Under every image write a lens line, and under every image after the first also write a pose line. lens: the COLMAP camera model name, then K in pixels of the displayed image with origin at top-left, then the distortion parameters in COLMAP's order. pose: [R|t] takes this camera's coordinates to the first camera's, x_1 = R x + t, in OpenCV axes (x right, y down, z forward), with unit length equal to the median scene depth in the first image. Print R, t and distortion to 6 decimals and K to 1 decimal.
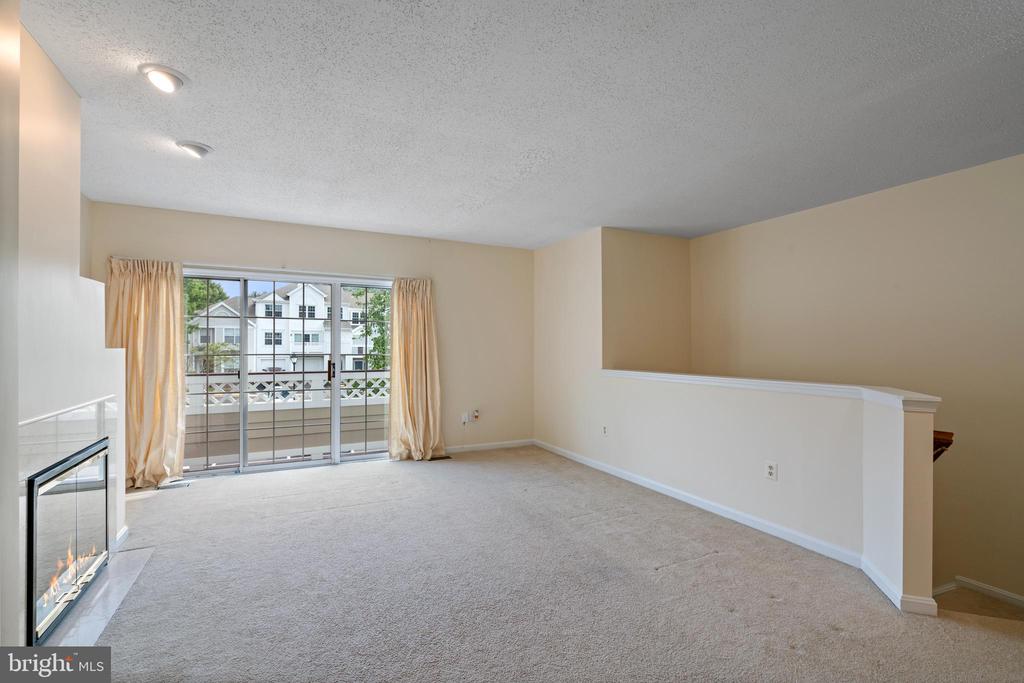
lens RADIAL K [[457.7, 0, 511.0], [0, 457.7, 348.4], [0, 0, 1]] dist [-0.008151, 0.000423]
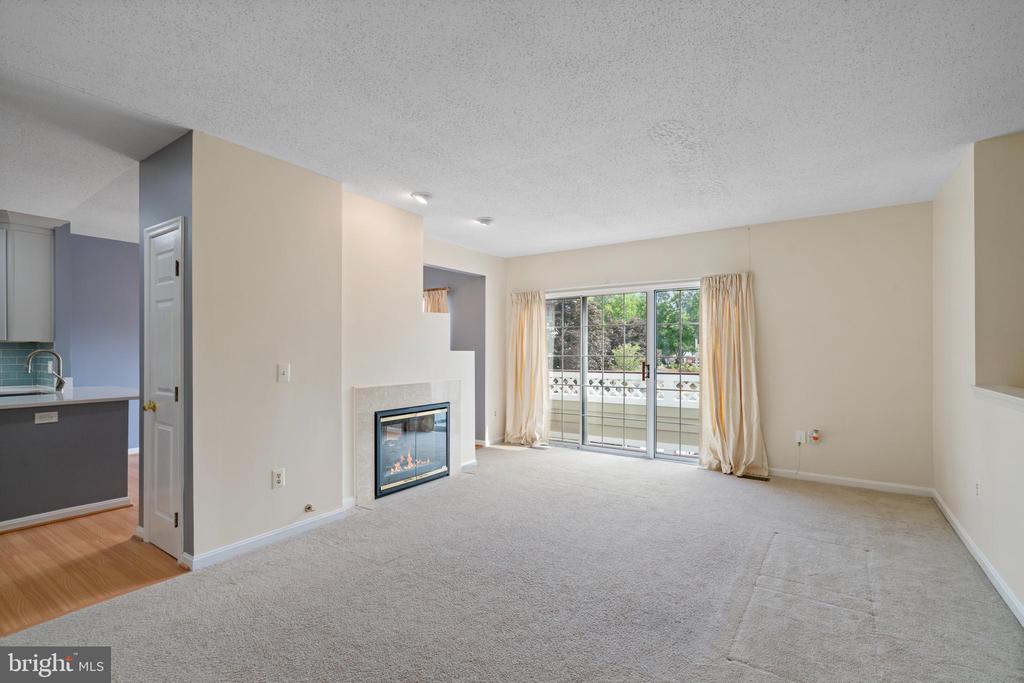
lens RADIAL K [[465.9, 0, 508.5], [0, 465.9, 350.2], [0, 0, 1]] dist [-0.000870, 0.000391]
pose [[0.486182, -0.002730, -0.873853, 0.432770], [0.001599, 0.999996, -0.002234, 0.000069], [0.873856, -0.000311, 0.486185, 0.185653]]
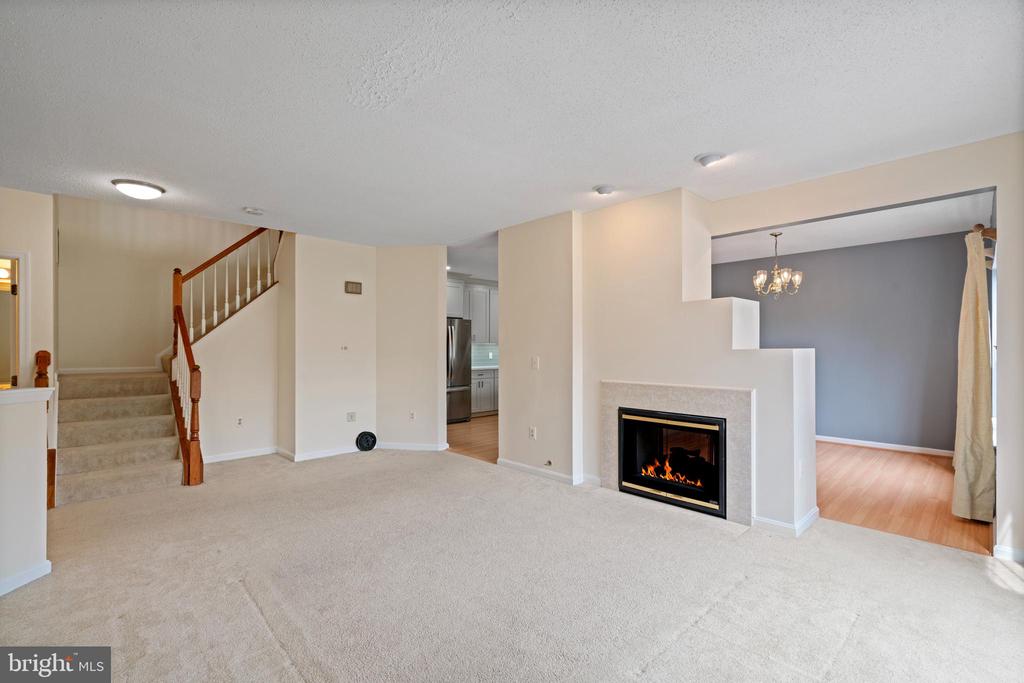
lens RADIAL K [[457.7, 0, 511.0], [0, 457.7, 348.4], [0, 0, 1]] dist [-0.008151, 0.000423]
pose [[-0.955439, -0.000885, -0.295187, 0.027718], [-0.001229, 0.999999, 0.000980, -0.001477], [0.295186, 0.001299, -0.955439, 1.142731]]
